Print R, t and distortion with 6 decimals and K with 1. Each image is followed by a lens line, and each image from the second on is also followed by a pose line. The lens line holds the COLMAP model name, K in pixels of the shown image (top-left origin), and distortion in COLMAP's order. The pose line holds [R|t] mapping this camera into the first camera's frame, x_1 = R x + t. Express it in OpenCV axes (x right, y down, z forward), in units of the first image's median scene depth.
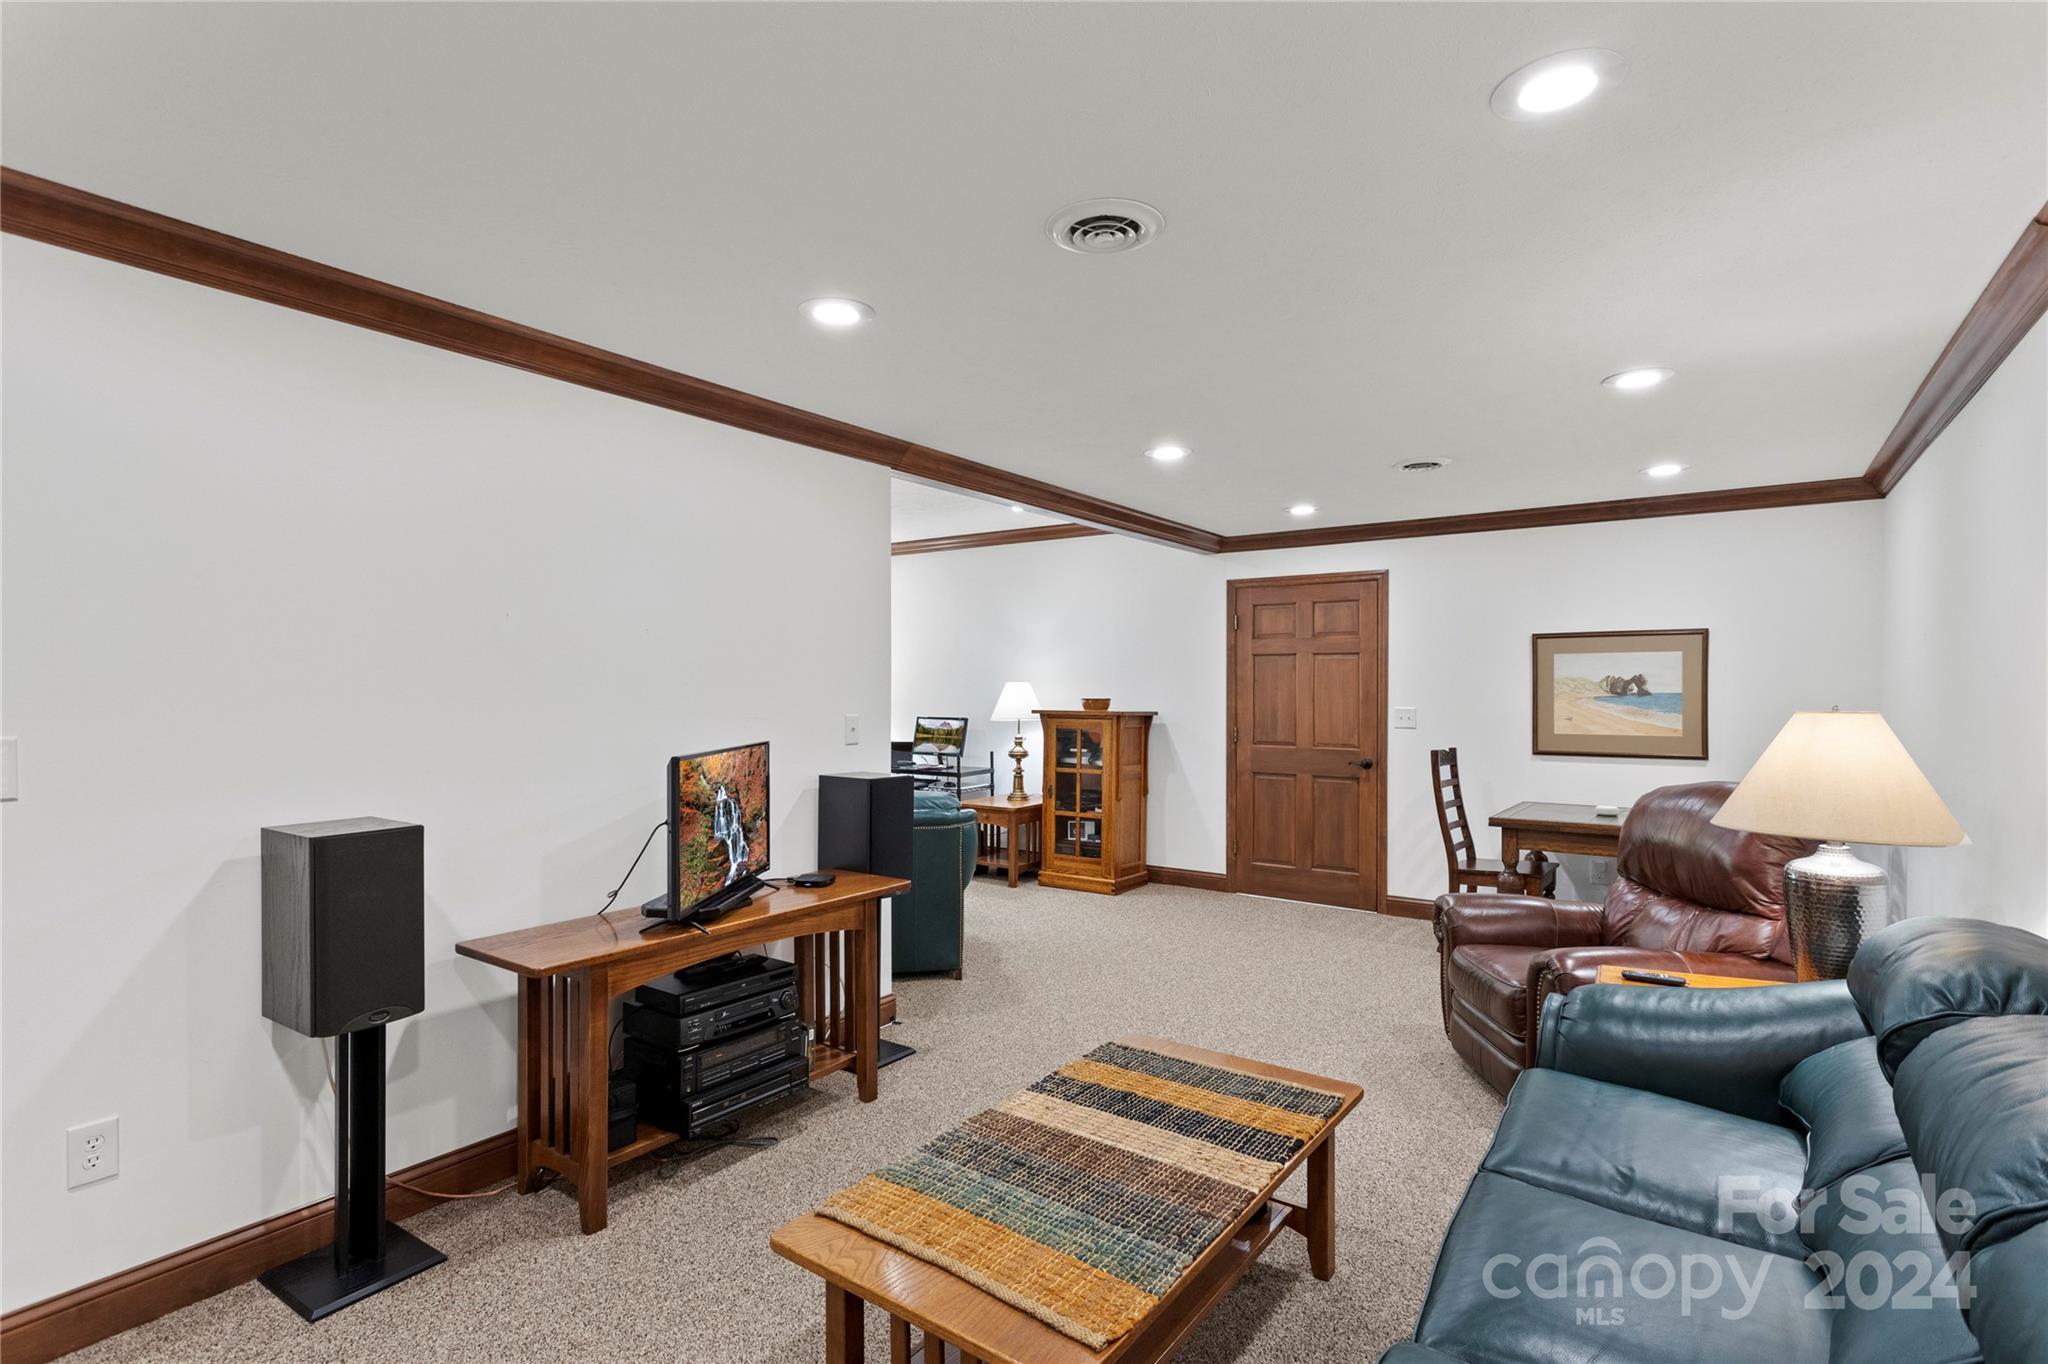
lens RADIAL K [[1005.6, 0, 1033.0], [0, 1005.6, 681.6], [0, 0, 1]] dist [-0.002874, -0.000271]
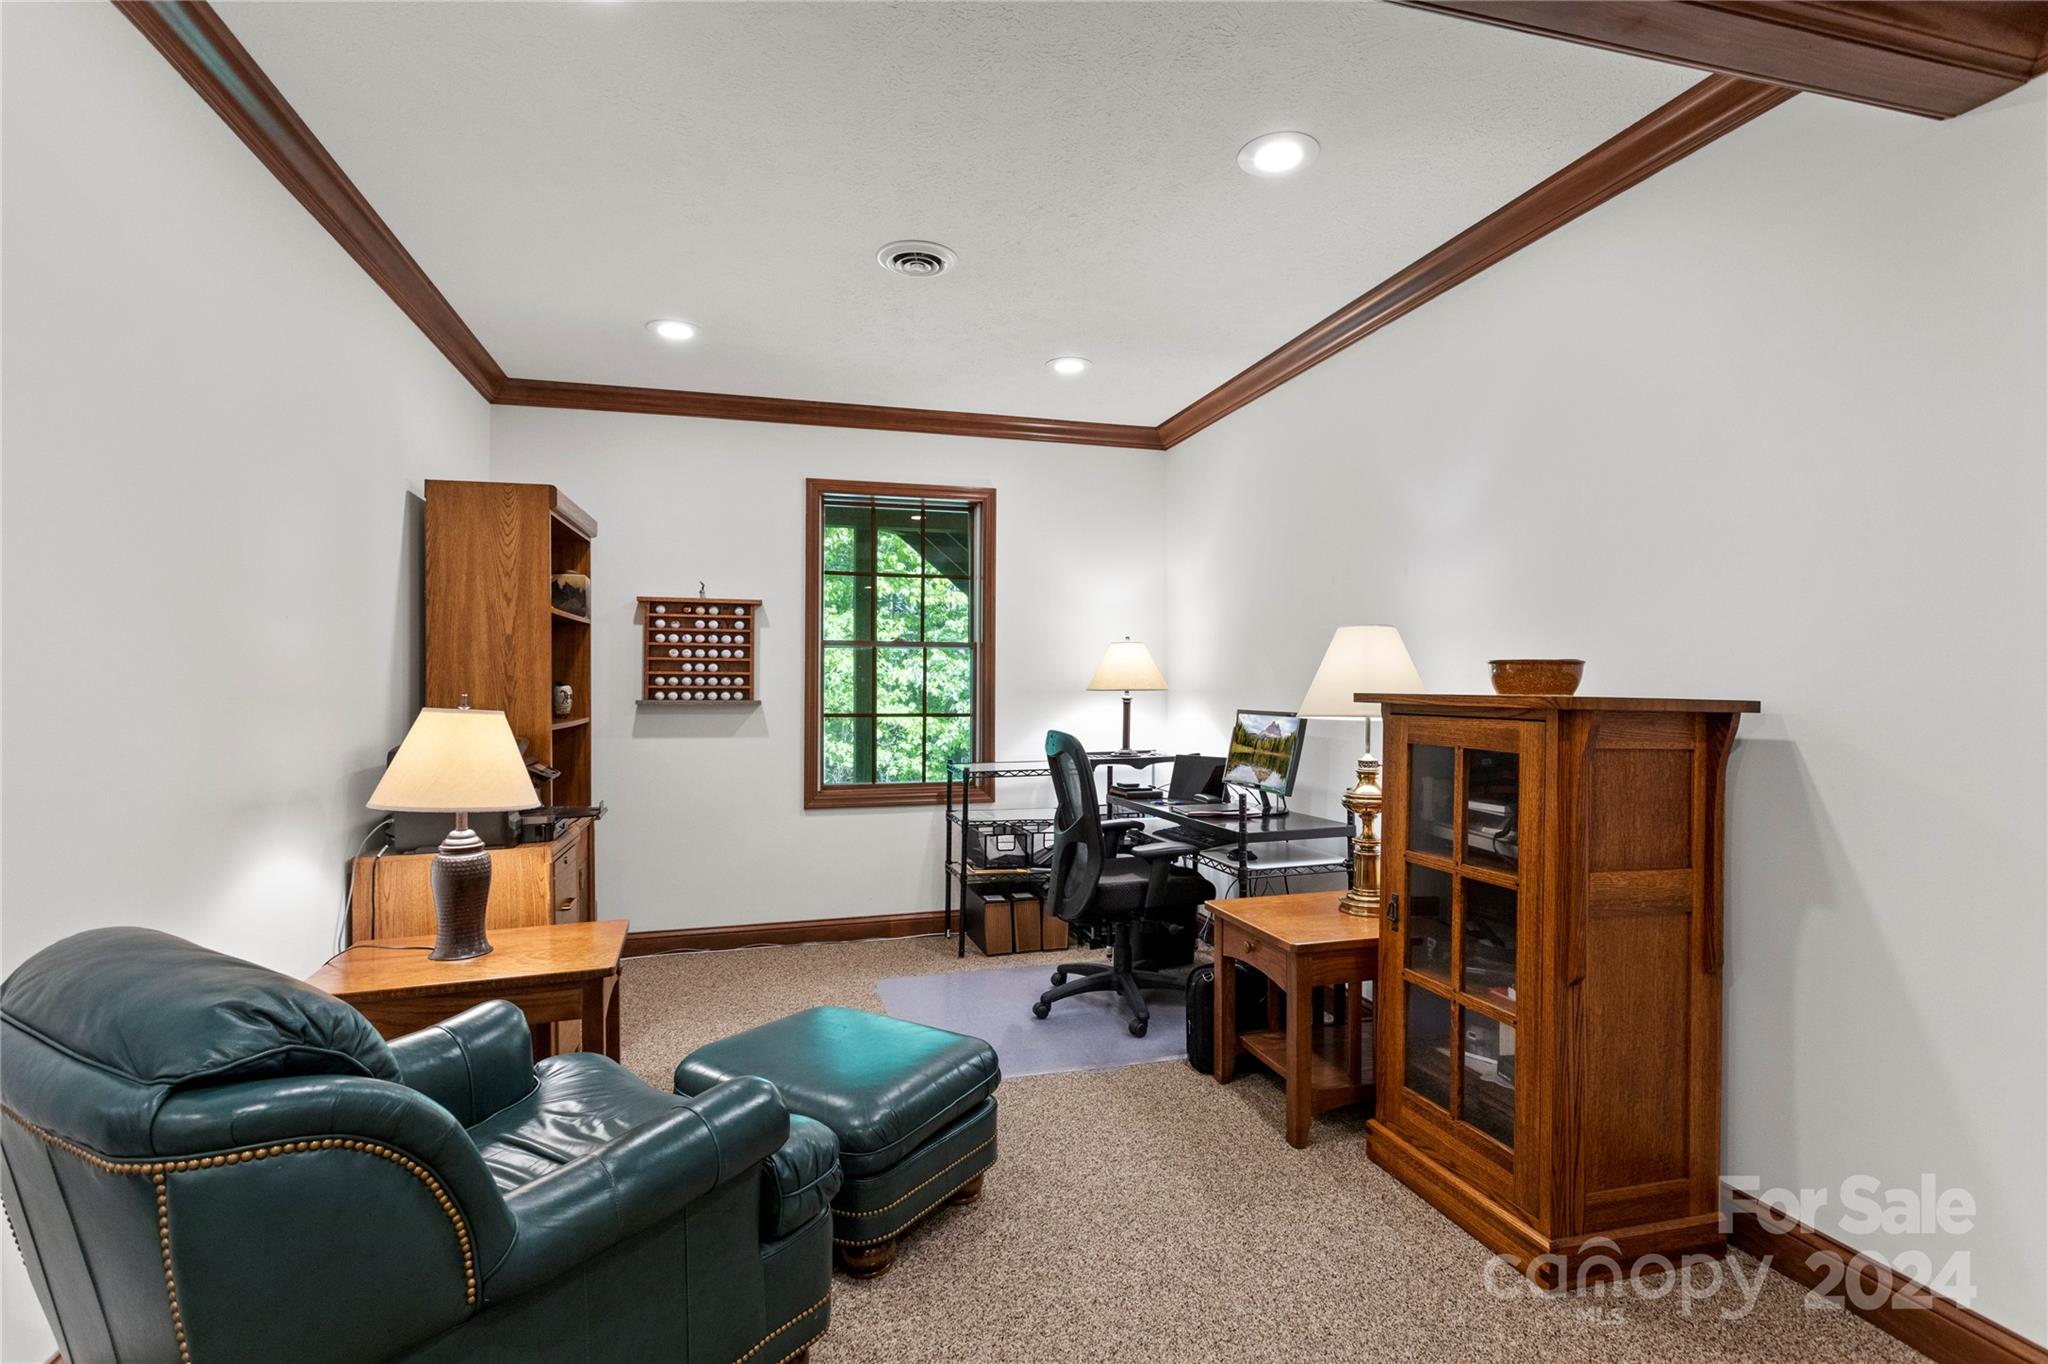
lens RADIAL K [[1005.6, 0, 1027.3], [0, 1005.6, 686.6], [0, 0, 1]] dist [-0.002874, -0.000271]
pose [[0.767131, 0.001117, -0.641489, 0.147302], [-0.000667, 0.999999, 0.000944, 0.025392], [0.641490, -0.000296, 0.767131, 0.619613]]
